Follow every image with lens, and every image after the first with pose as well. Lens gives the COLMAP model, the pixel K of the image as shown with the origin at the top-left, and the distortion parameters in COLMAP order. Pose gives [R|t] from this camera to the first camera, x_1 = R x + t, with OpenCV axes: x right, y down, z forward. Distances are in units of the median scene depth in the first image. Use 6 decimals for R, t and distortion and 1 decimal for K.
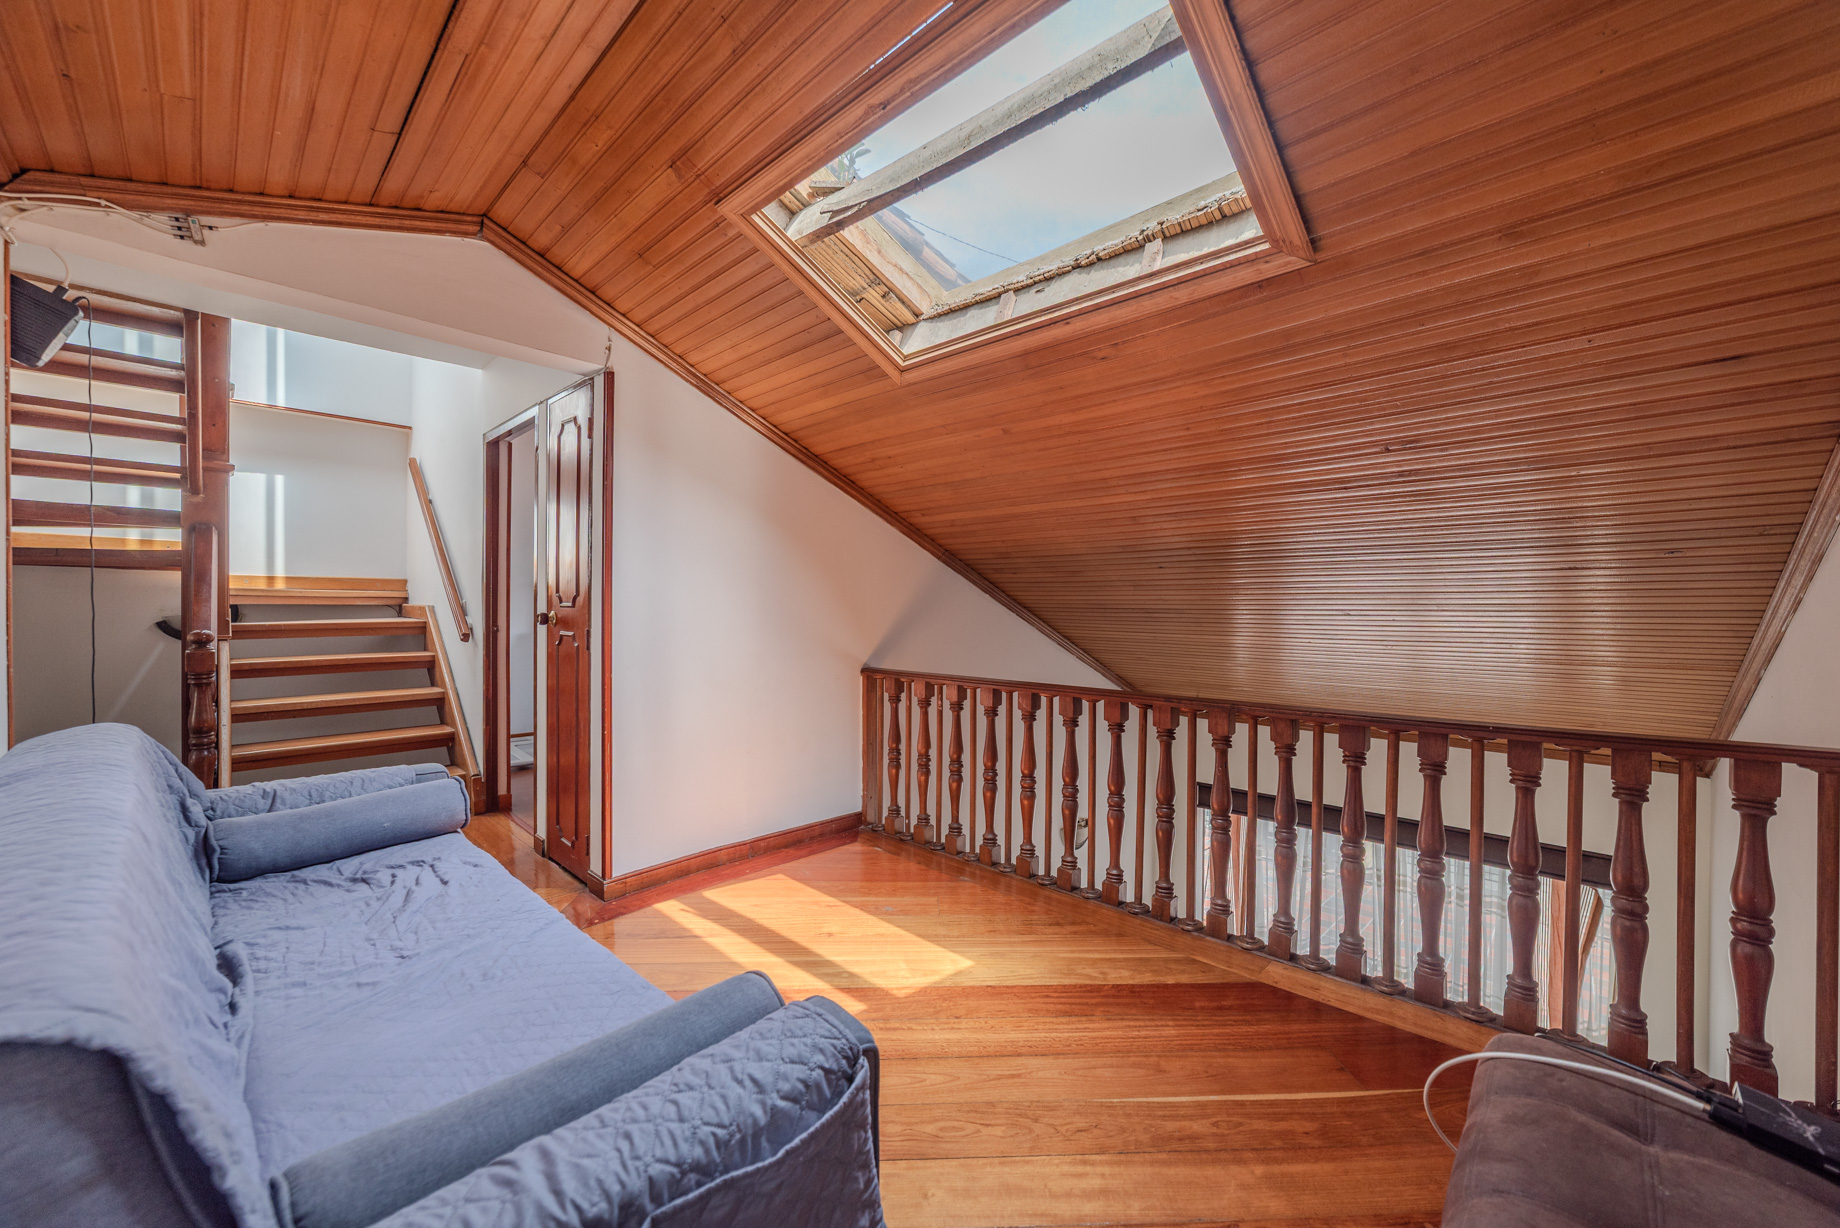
lens RADIAL K [[711.3, 0, 925.1], [0, 711.3, 613.7], [0, 0, 1]] dist [-0.022990, 0.011186]
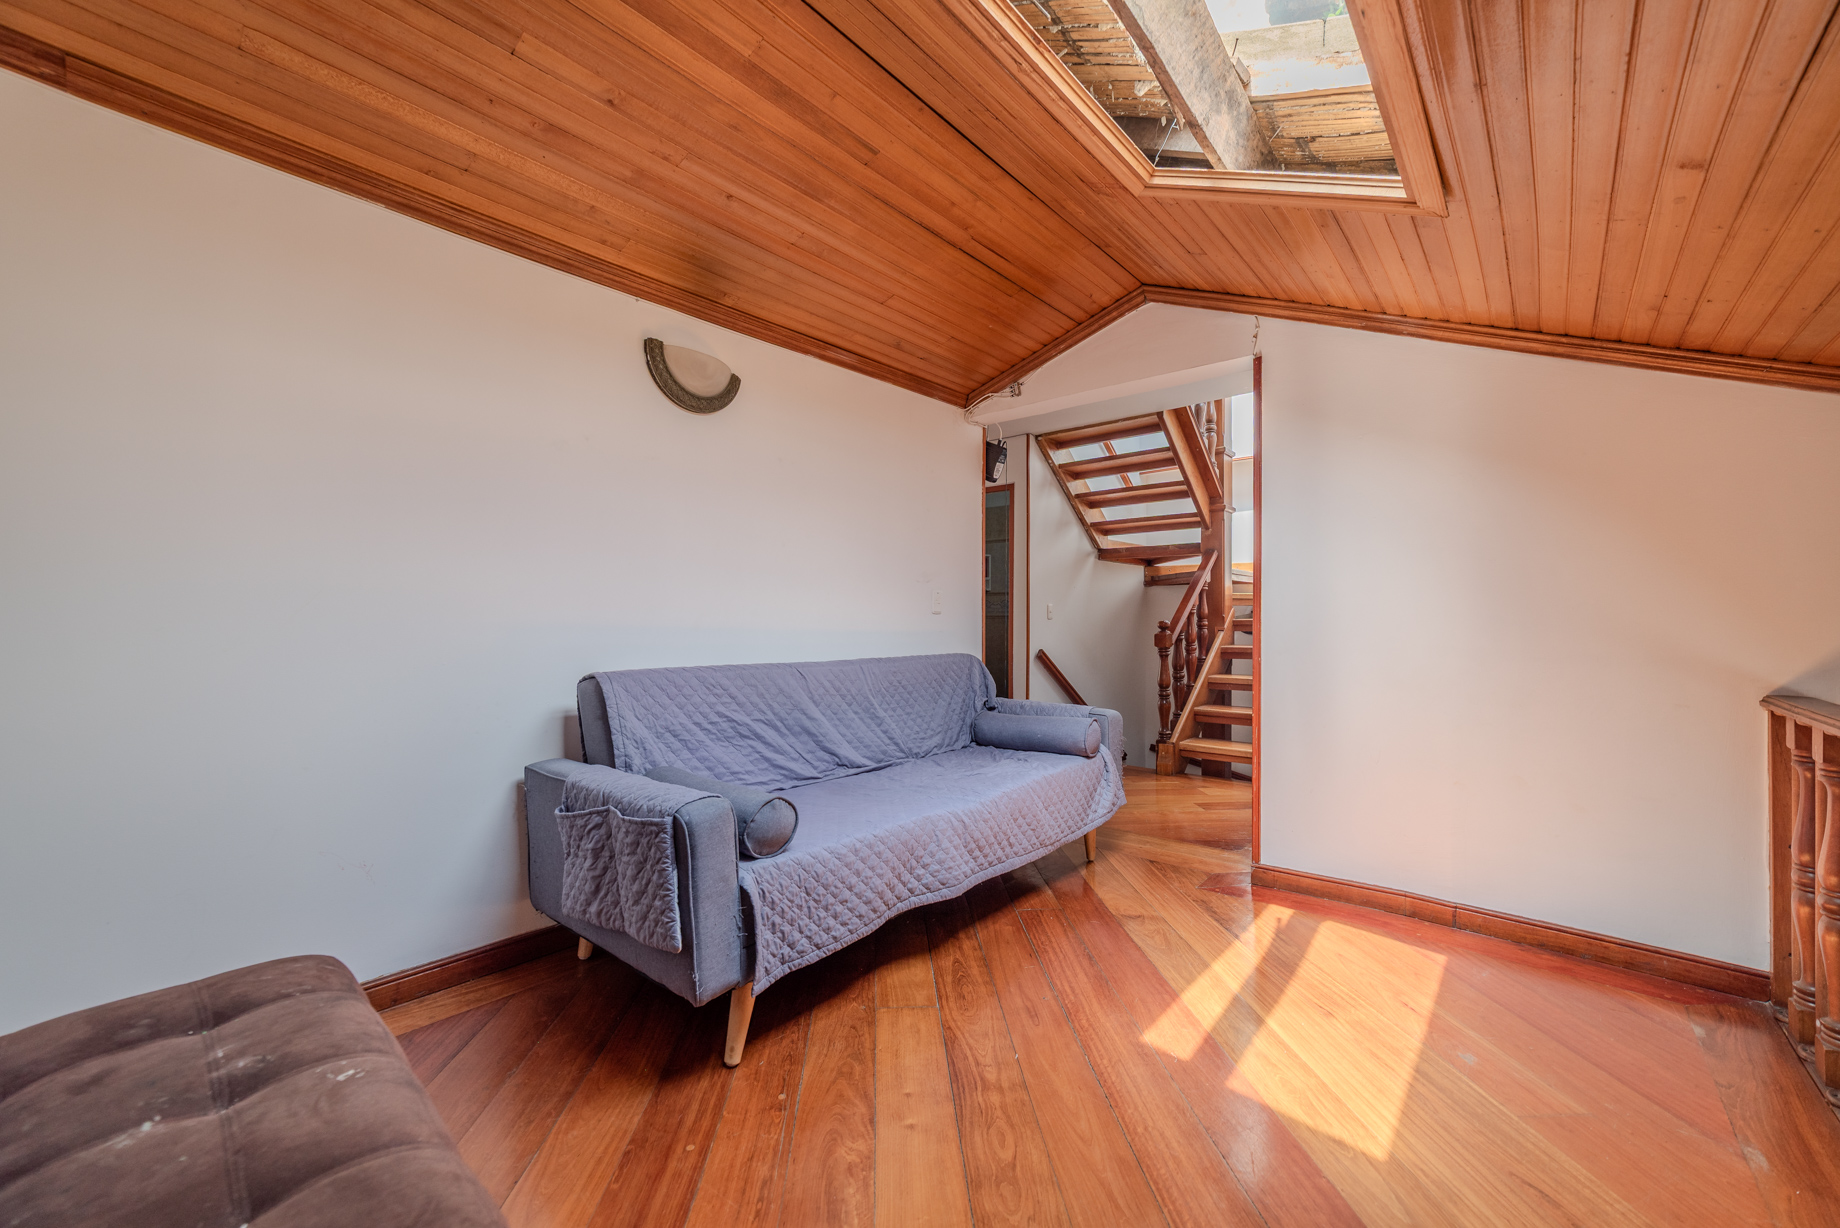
lens RADIAL K [[711.3, 0, 925.1], [0, 711.3, 613.7], [0, 0, 1]] dist [-0.022990, 0.011186]
pose [[0.041599, -0.015110, -0.999020, 0.576973], [-0.010245, 0.999827, -0.015549, 0.046410], [0.999082, 0.010881, 0.041437, 0.526048]]
